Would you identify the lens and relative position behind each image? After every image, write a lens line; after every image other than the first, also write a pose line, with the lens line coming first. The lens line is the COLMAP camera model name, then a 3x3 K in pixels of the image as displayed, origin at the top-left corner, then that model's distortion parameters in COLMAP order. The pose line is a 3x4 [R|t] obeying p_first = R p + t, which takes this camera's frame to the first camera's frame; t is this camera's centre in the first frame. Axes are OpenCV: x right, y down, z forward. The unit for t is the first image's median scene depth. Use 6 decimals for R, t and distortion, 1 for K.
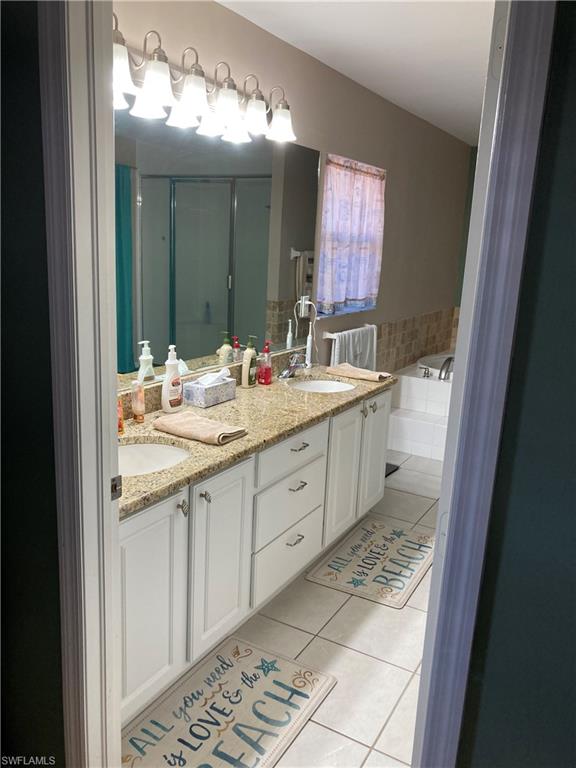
lens RADIAL K [[623.0, 0, 288.2], [0, 623.0, 386.2], [0, 0, 1]] dist [0.016535, 0.004267]
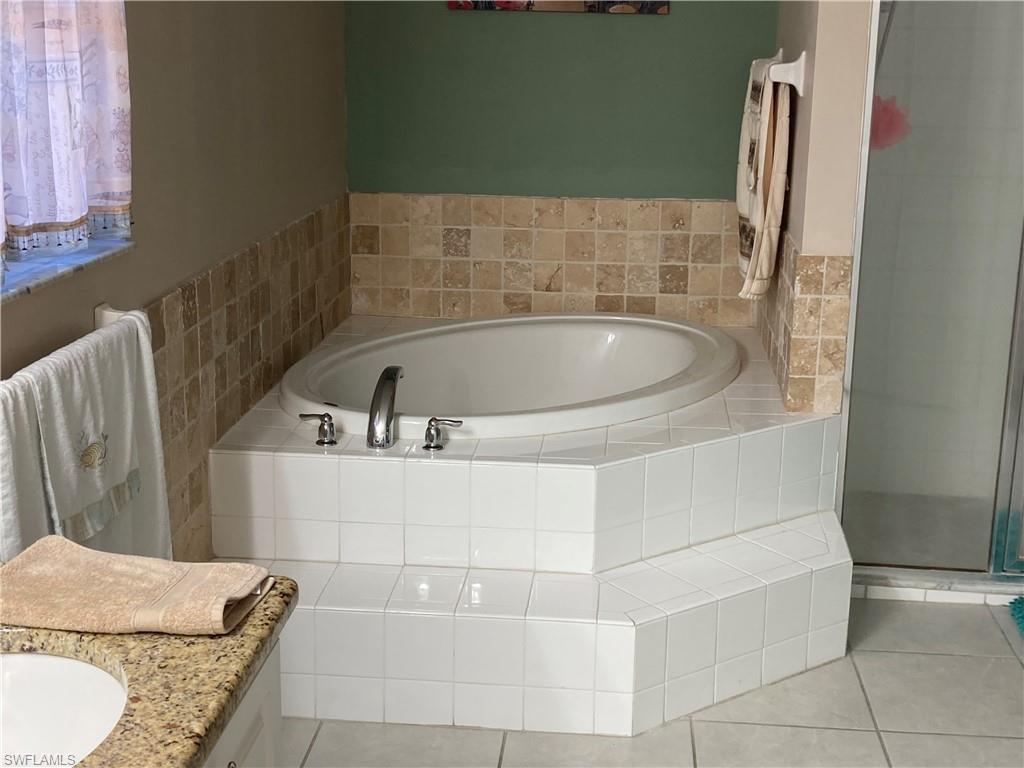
lens RADIAL K [[1374.0, 0, 514.1], [0, 1374.0, 385.1], [0, 0, 1]] dist [-0.019351, 0.000000]
pose [[0.904665, -0.144476, 0.400885, 0.040975], [0.132464, 0.989508, 0.057684, -0.074050], [-0.405013, 0.000918, 0.914311, 0.368967]]
